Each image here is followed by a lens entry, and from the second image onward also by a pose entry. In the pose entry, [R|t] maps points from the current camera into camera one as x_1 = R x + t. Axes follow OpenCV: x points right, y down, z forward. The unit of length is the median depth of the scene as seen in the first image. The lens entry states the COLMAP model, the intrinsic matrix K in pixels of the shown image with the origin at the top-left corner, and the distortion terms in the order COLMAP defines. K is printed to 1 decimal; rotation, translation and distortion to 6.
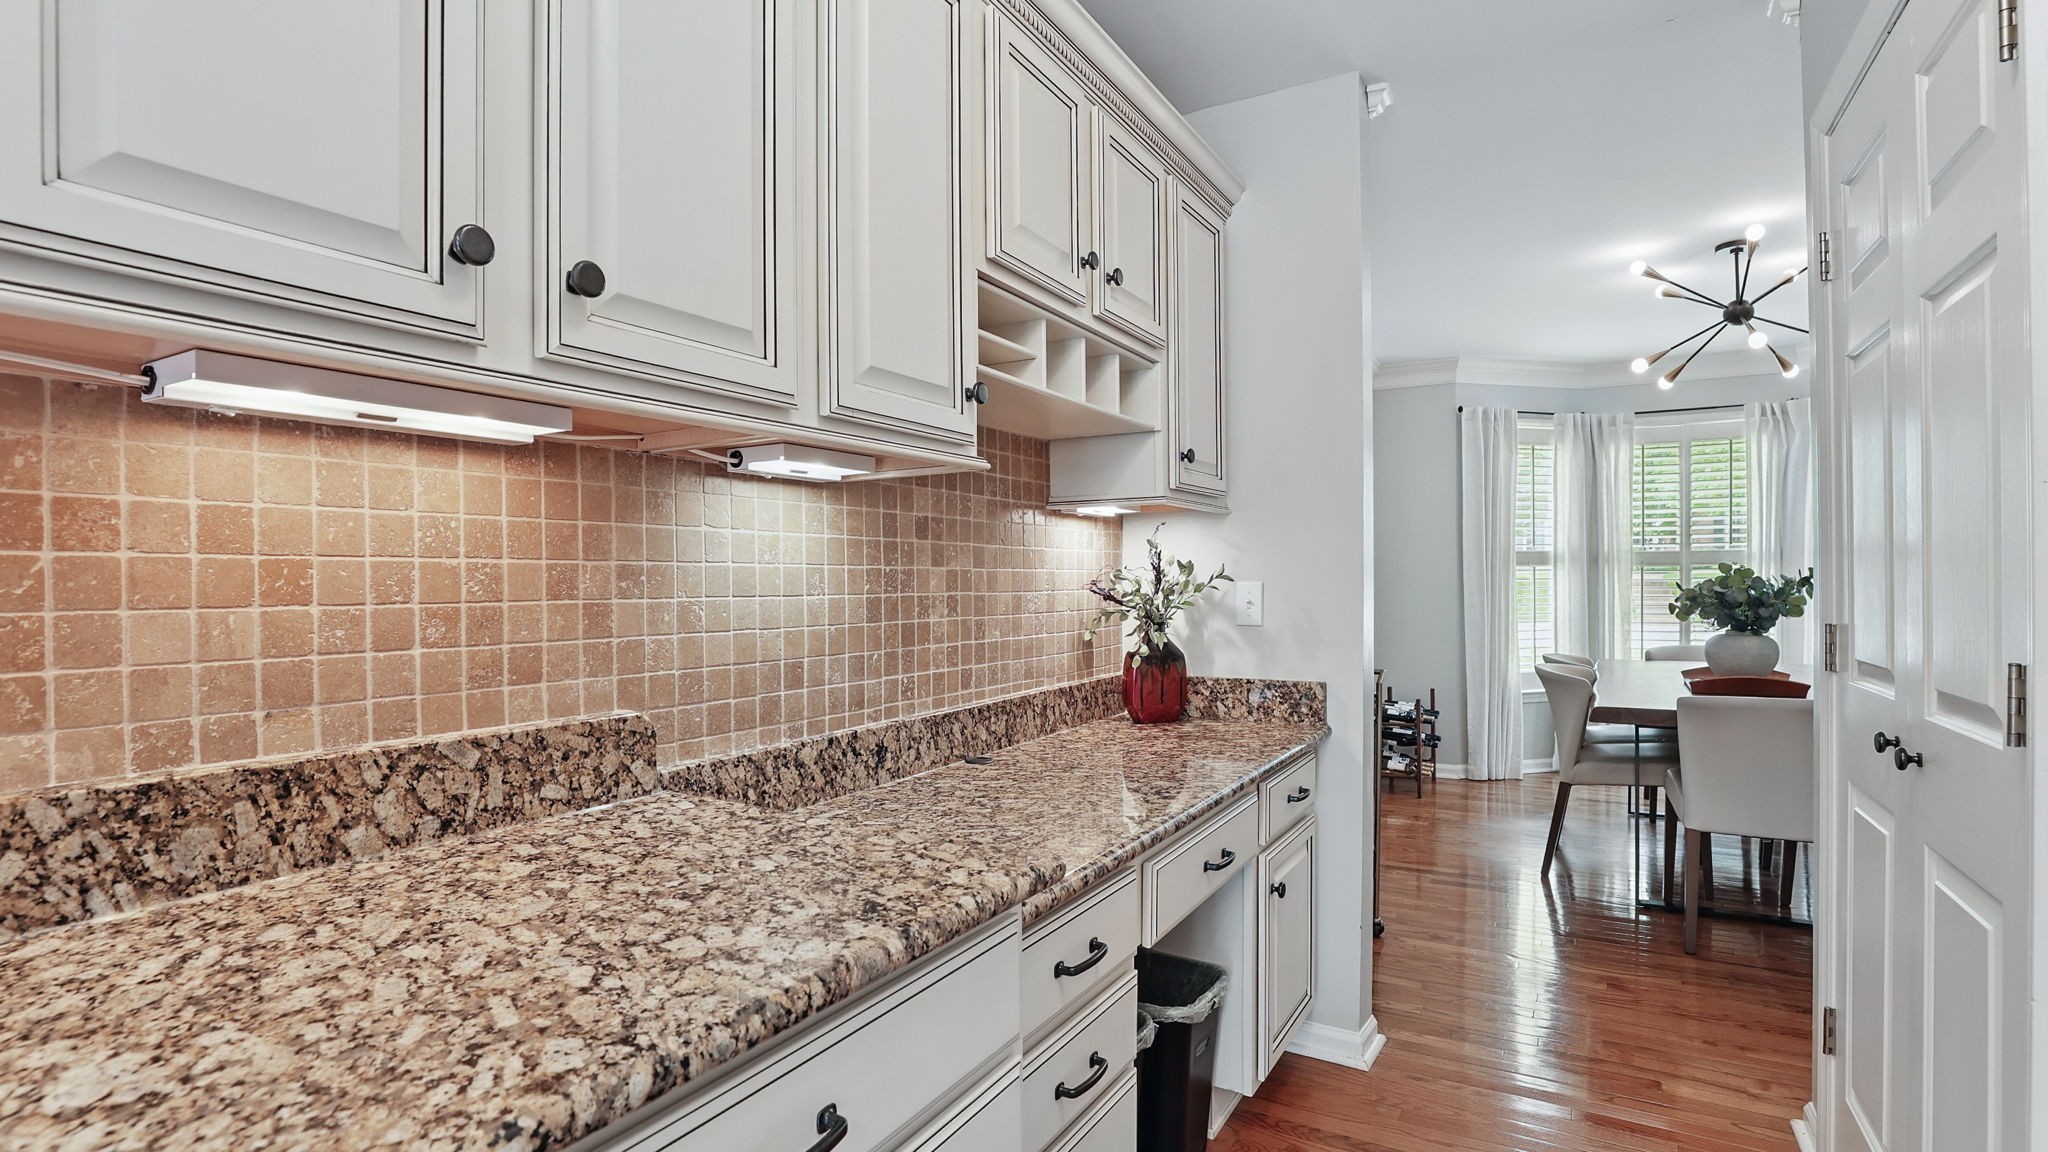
lens RADIAL K [[991.1, 0, 1018.3], [0, 991.1, 594.7], [0, 0, 1]] dist [-0.035637, 0.006589]
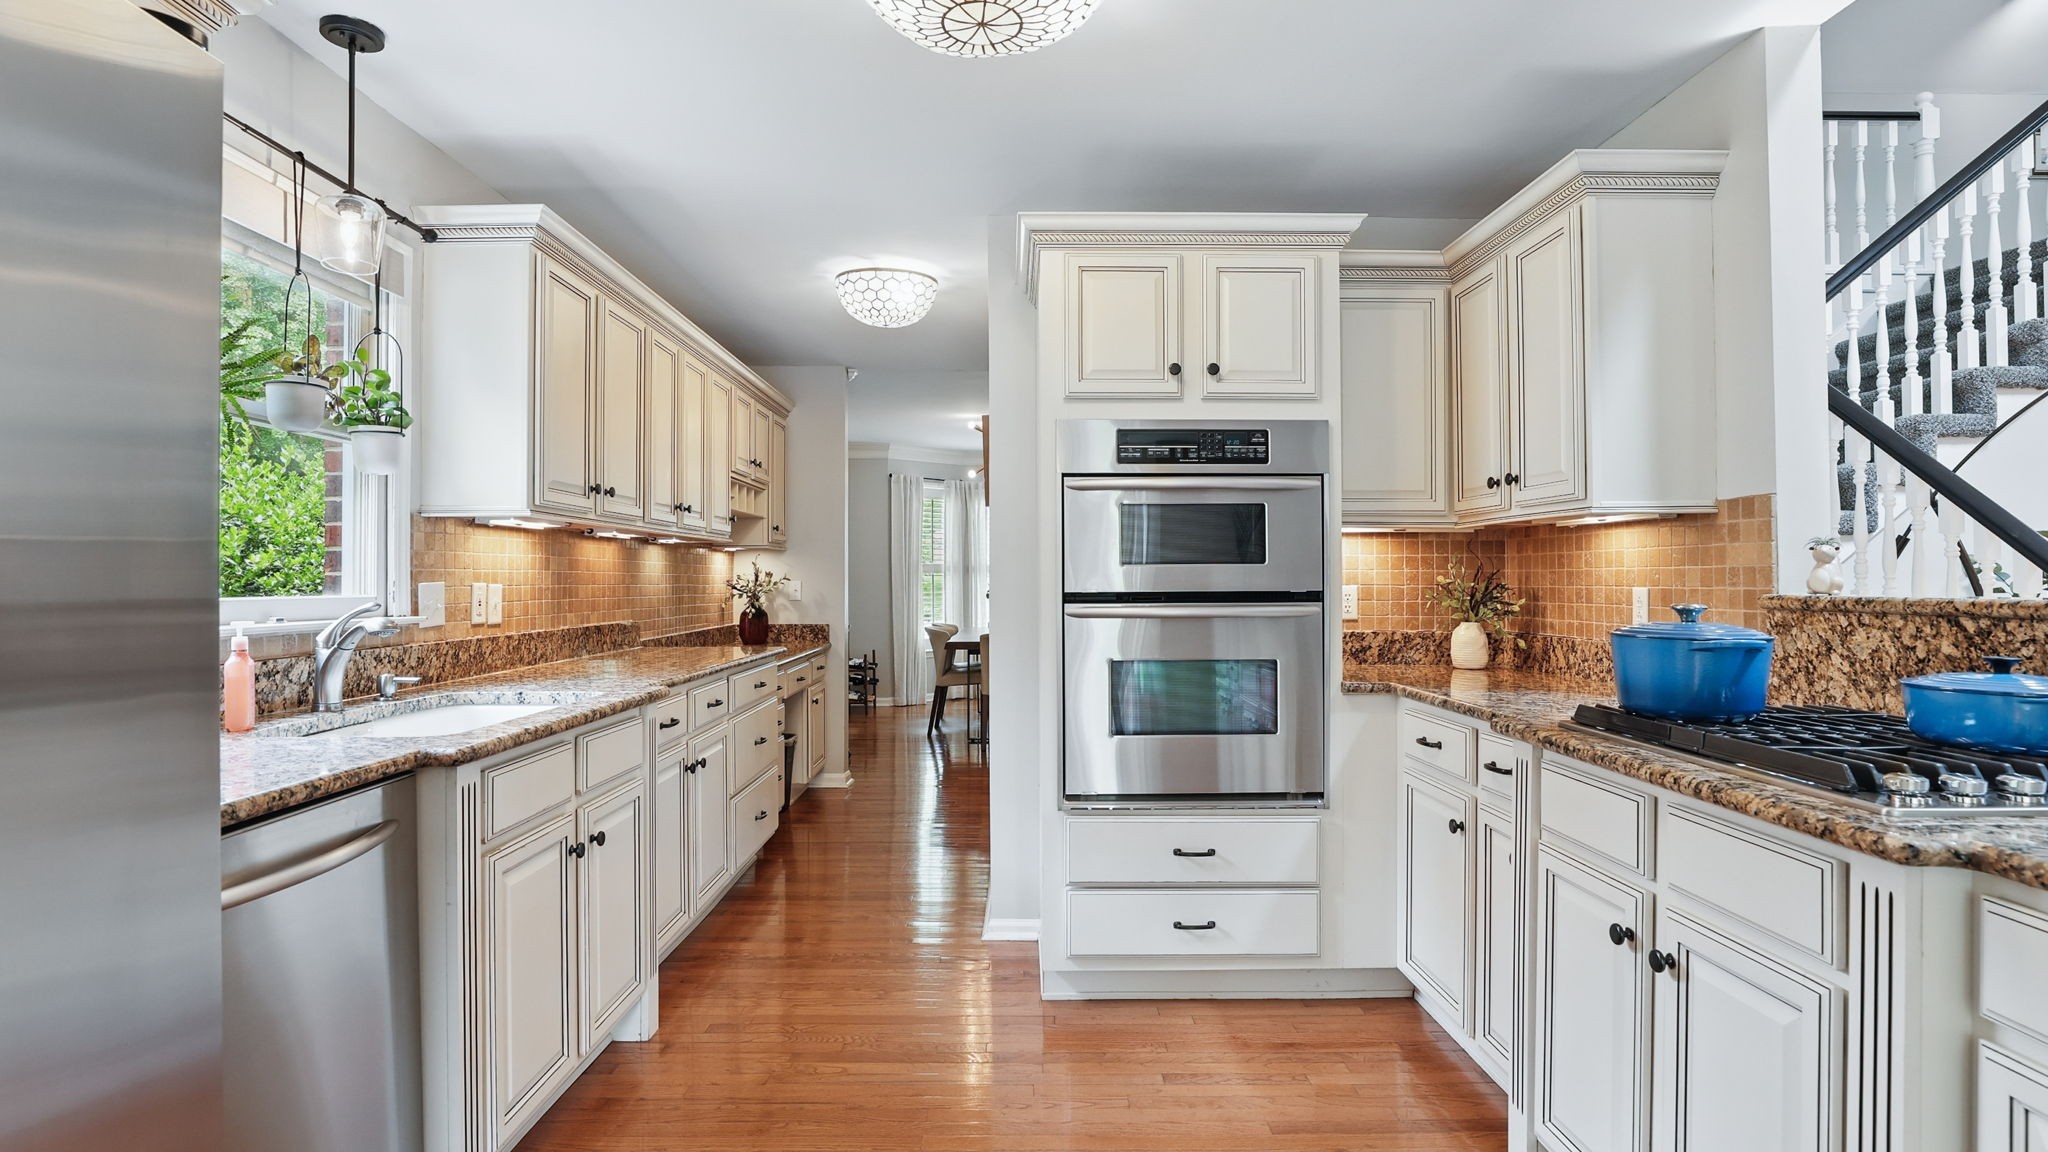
lens RADIAL K [[1036.2, 0, 1025.4], [0, 1036.2, 566.5], [0, 0, 1]] dist [-0.039333, 0.012072]
pose [[0.857248, 0.012137, 0.514760, -0.525238], [0.003278, 0.999573, -0.029027, 0.024086], [-0.514893, 0.026571, 0.856843, -1.272849]]
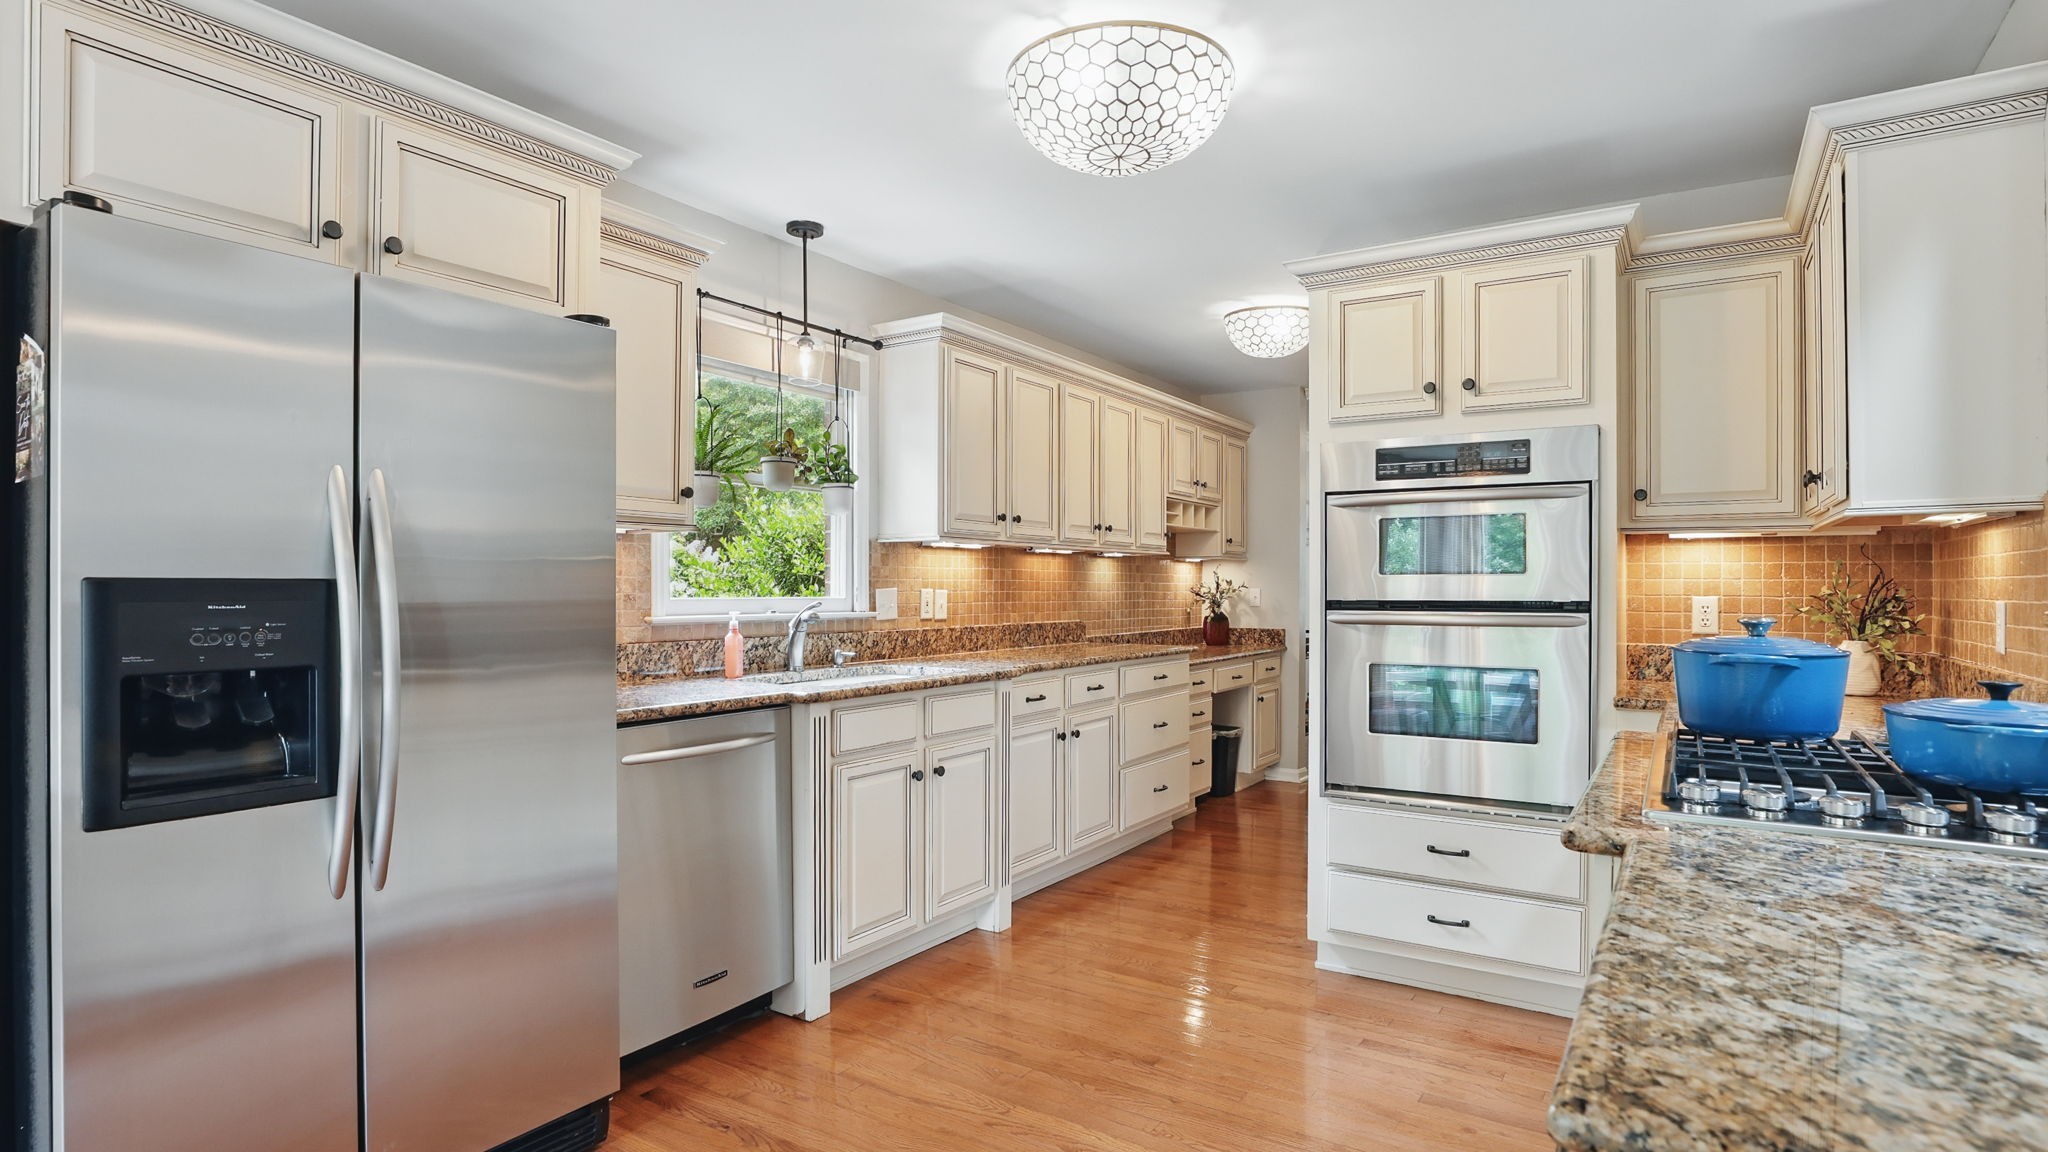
lens RADIAL K [[1036.2, 0, 1030.1], [0, 1036.2, 585.7], [0, 0, 1]] dist [-0.039333, 0.012072]
pose [[0.999343, 0.009320, -0.035021, -0.232421], [-0.009876, 0.999828, -0.015726, 0.025499], [0.034869, 0.016062, 0.999263, -1.569223]]
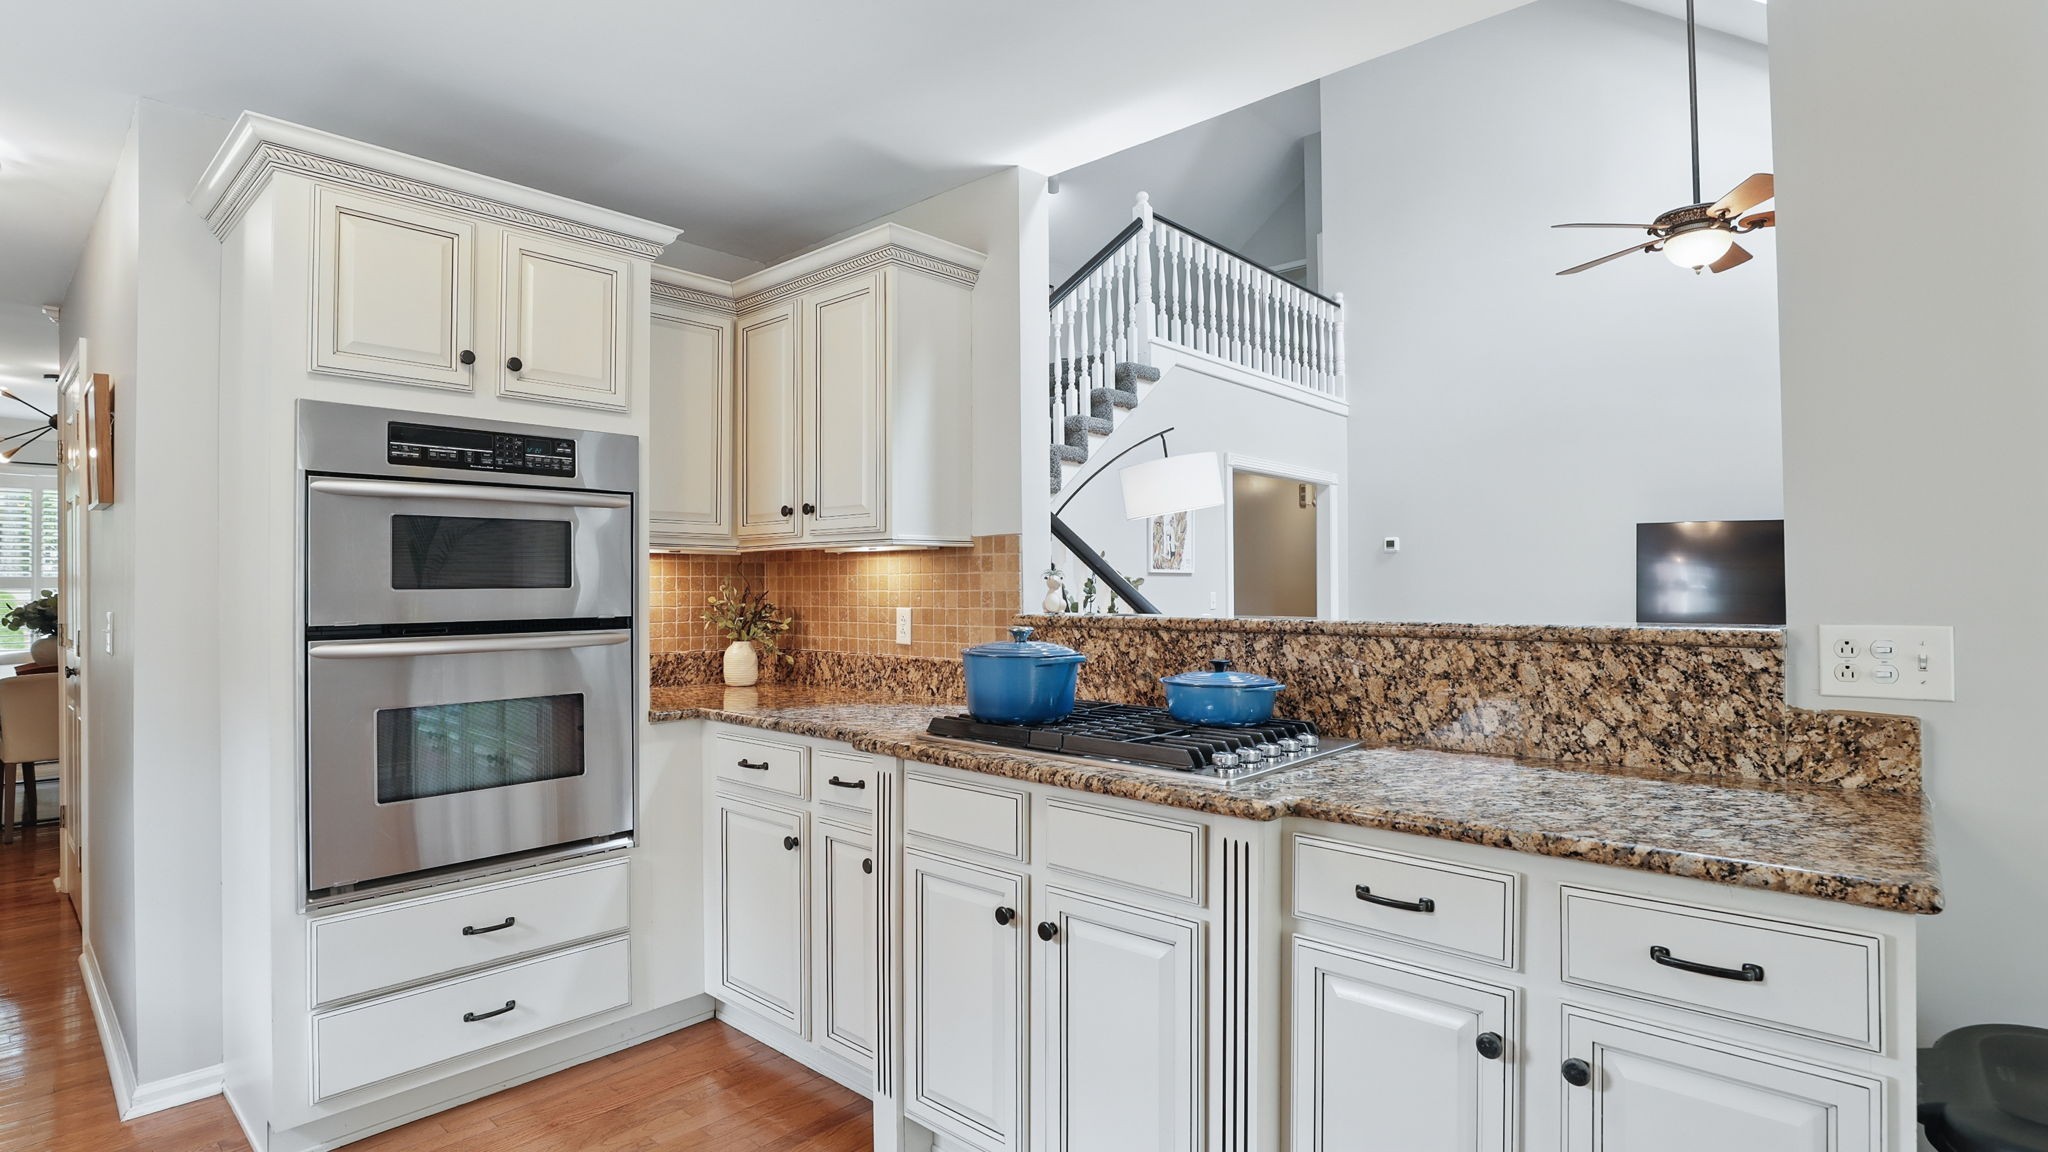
lens RADIAL K [[991.1, 0, 1021.0], [0, 991.1, 570.4], [0, 0, 1]] dist [-0.035637, 0.006589]
pose [[0.205827, 0.021184, 0.978359, -0.576801], [0.018757, 0.999497, -0.025588, 0.005679], [-0.978409, 0.023618, 0.205326, -1.082297]]
